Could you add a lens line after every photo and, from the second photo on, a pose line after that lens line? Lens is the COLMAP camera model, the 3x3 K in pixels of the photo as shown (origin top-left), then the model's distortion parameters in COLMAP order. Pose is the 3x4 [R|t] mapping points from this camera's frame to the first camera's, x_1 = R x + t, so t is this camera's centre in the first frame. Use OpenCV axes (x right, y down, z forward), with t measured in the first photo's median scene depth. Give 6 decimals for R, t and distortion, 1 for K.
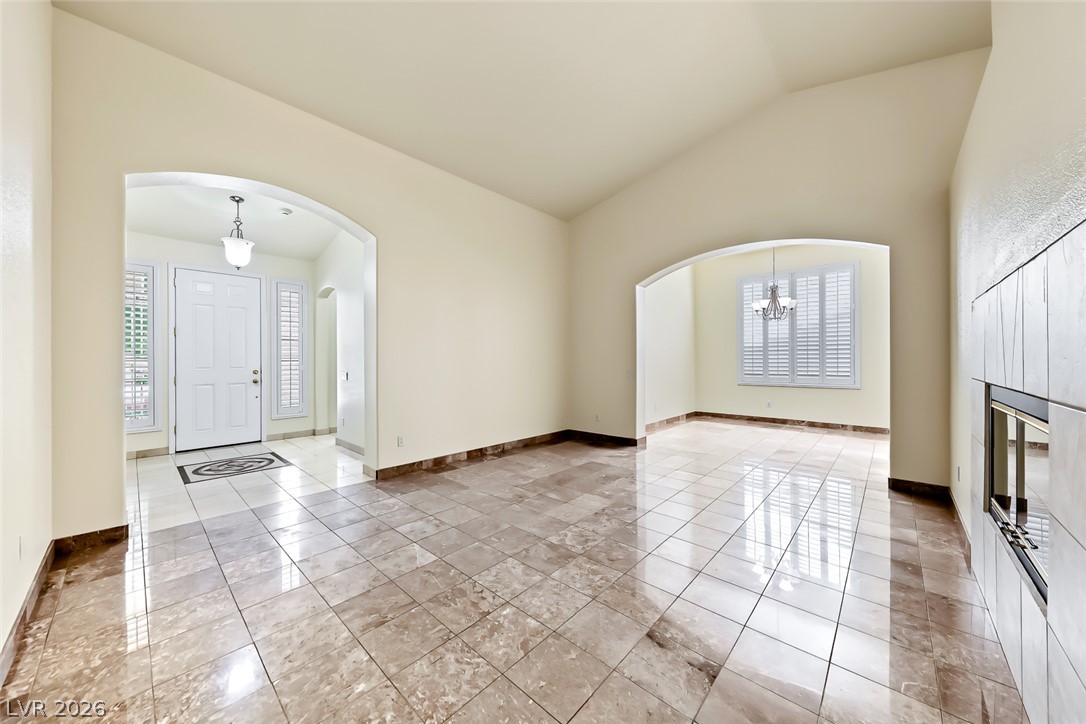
lens RADIAL K [[374.9, 0, 548.1], [0, 374.9, 359.1], [0, 0, 1]] dist [0.003322, -0.000640]
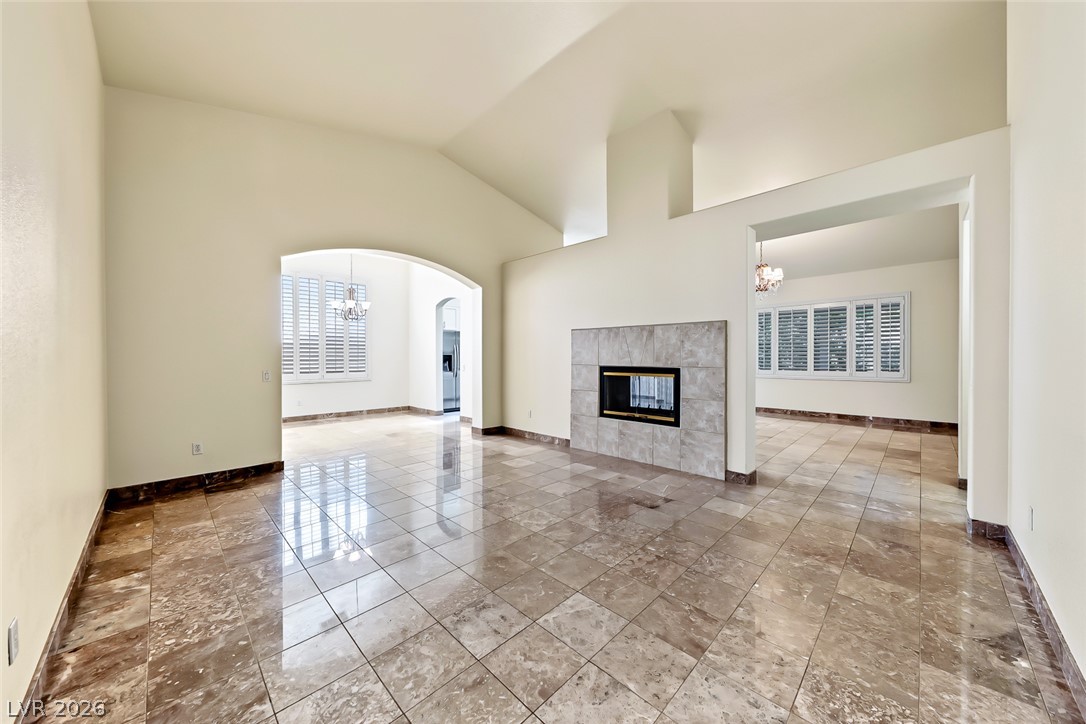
lens RADIAL K [[374.9, 0, 544.9], [0, 374.9, 366.2], [0, 0, 1]] dist [0.003322, -0.000640]
pose [[0.048113, -0.021210, 0.998617, -0.979384], [0.001158, 0.999775, 0.021179, 0.020067], [-0.998841, 0.000138, 0.048127, 0.920613]]
